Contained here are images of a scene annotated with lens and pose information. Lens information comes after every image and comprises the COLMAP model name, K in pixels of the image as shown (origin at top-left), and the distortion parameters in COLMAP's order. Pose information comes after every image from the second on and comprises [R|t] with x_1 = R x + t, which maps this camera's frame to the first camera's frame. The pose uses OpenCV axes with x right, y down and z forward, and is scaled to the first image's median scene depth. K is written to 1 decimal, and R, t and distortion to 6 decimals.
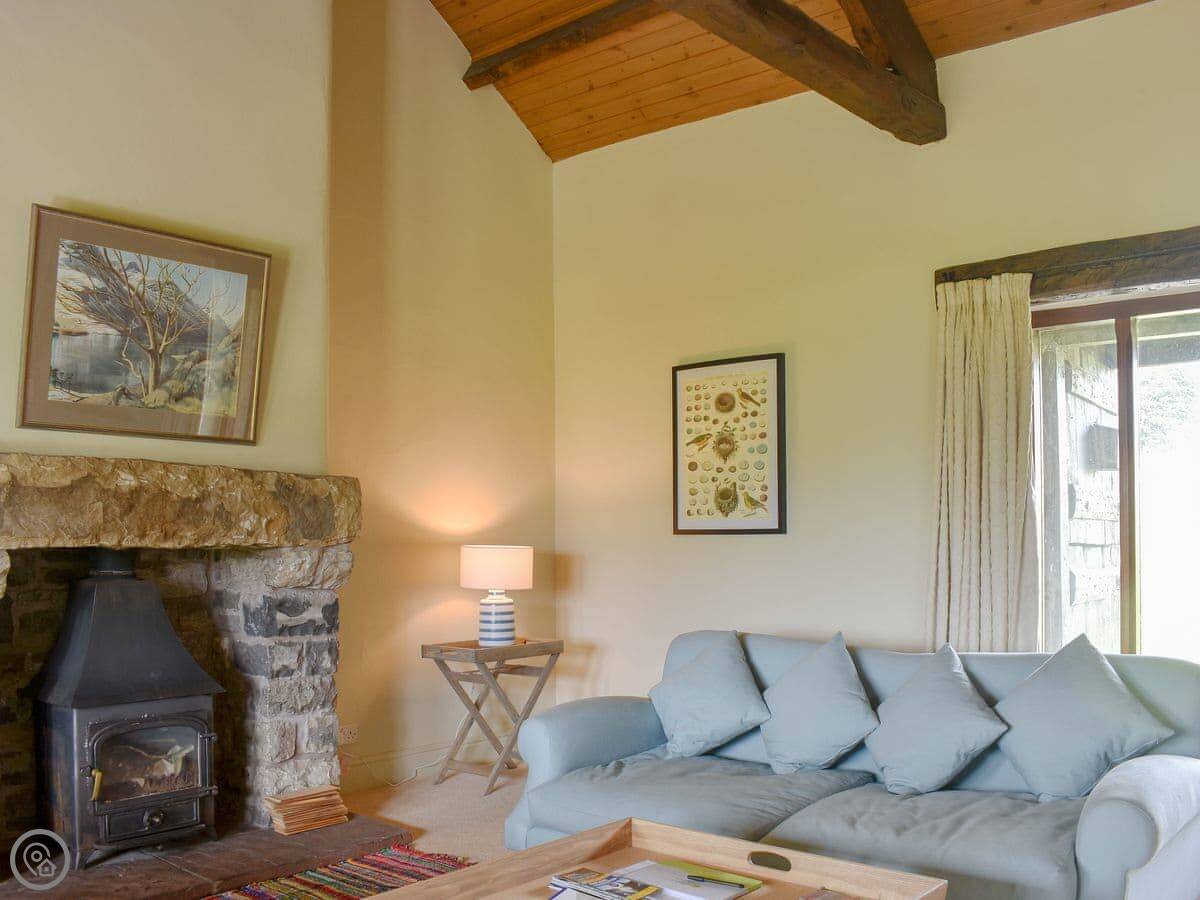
lens RADIAL K [[1088.3, 0, 616.7], [0, 1088.3, 550.8], [0, 0, 1]] dist [-0.086317, 0.000000]
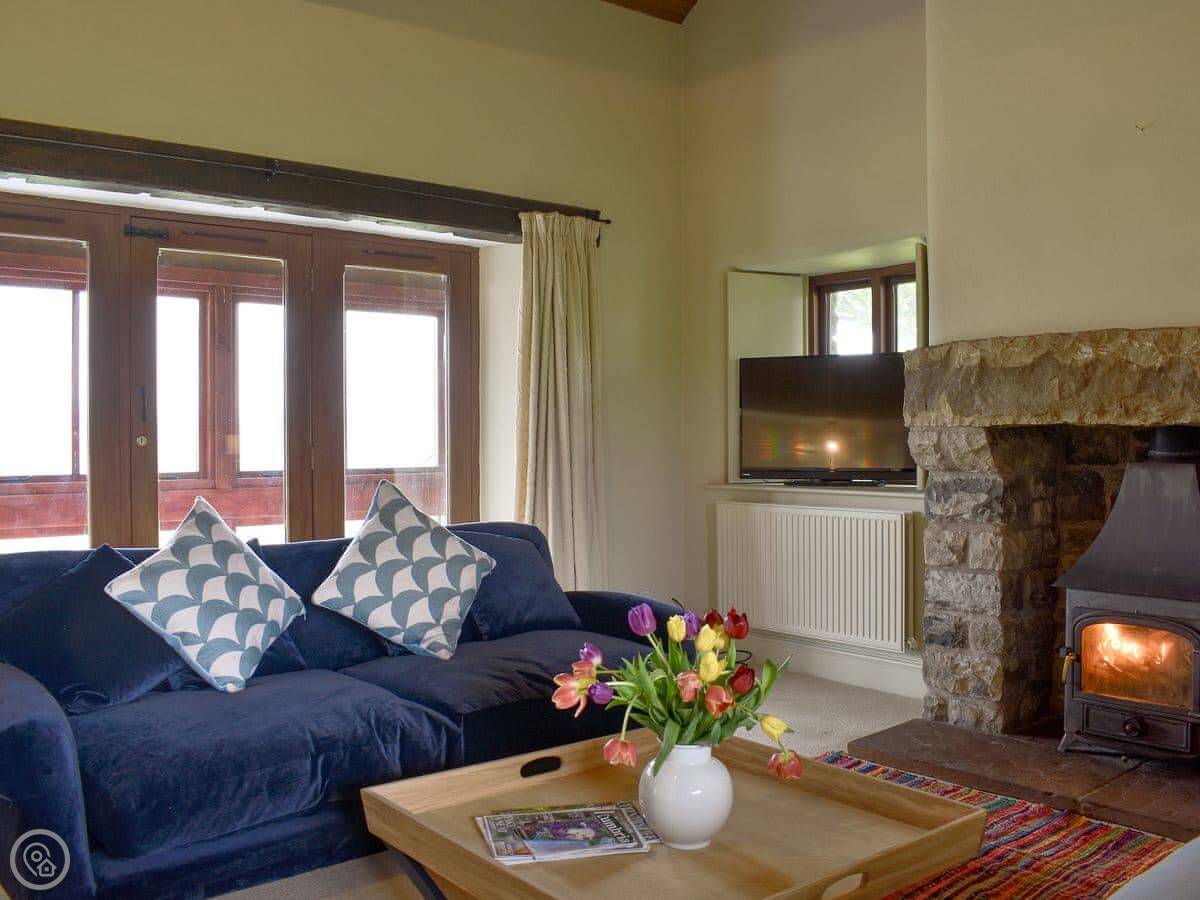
lens RADIAL K [[1088.3, 0, 600.5], [0, 1088.3, 445.5], [0, 0, 1]] dist [-0.086317, 0.000000]
pose [[-0.163808, 0.020996, -0.986269, 0.469280], [0.002234, 0.999779, 0.020913, -0.004971], [0.986490, 0.001223, -0.163818, 0.636545]]
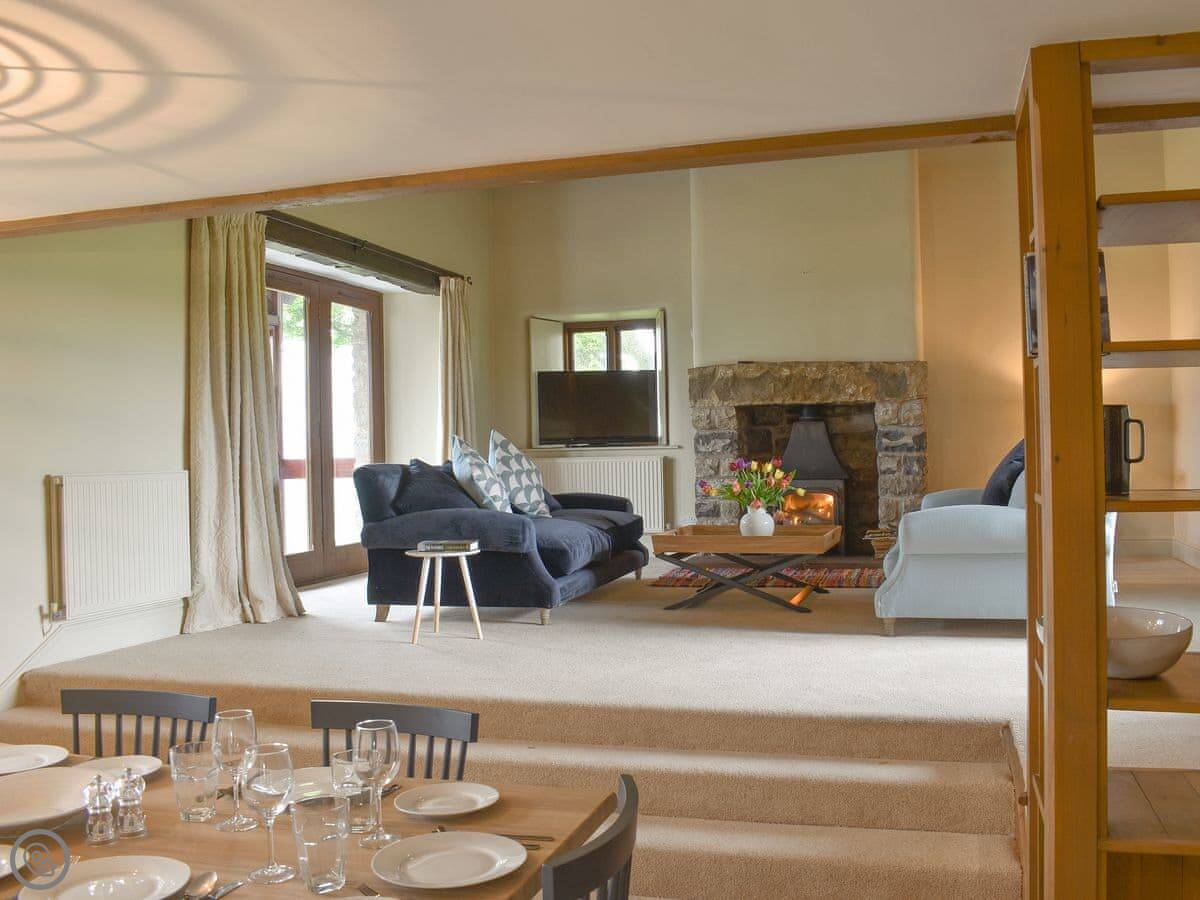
lens RADIAL K [[1134.8, 0, 595.7], [0, 1134.8, 460.6], [0, 0, 1]] dist [-0.138365, 0.000000]
pose [[0.406867, 0.007829, -0.913454, 1.236788], [0.010976, 0.999849, 0.013458, 0.064470], [0.913422, -0.015502, 0.406720, -0.217605]]
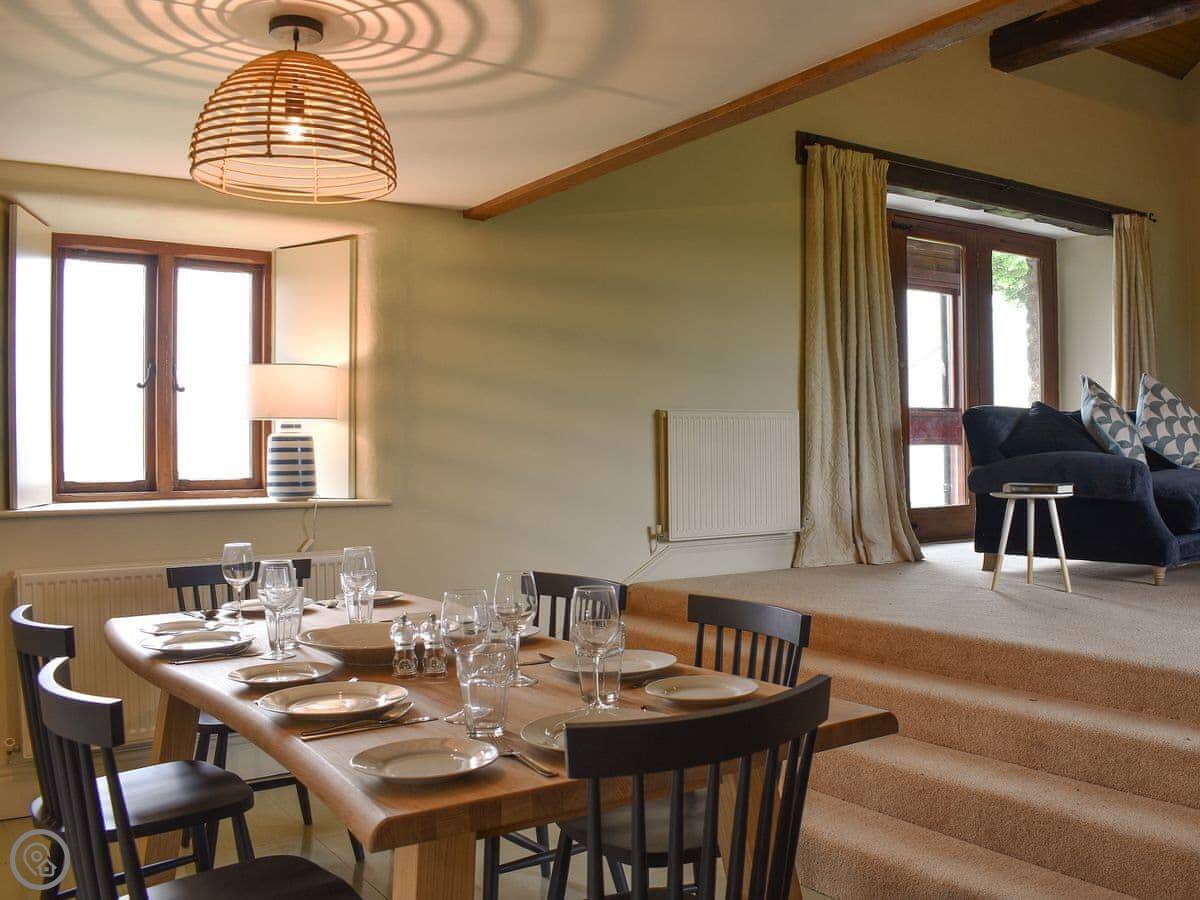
lens RADIAL K [[1088.3, 0, 610.7], [0, 1088.3, 448.1], [0, 0, 1]] dist [-0.086317, 0.000000]
pose [[-0.258740, 0.013997, -0.965846, 1.190758], [0.003301, 0.999902, 0.013607, 0.117808], [0.965941, 0.000332, -0.258761, 0.006952]]
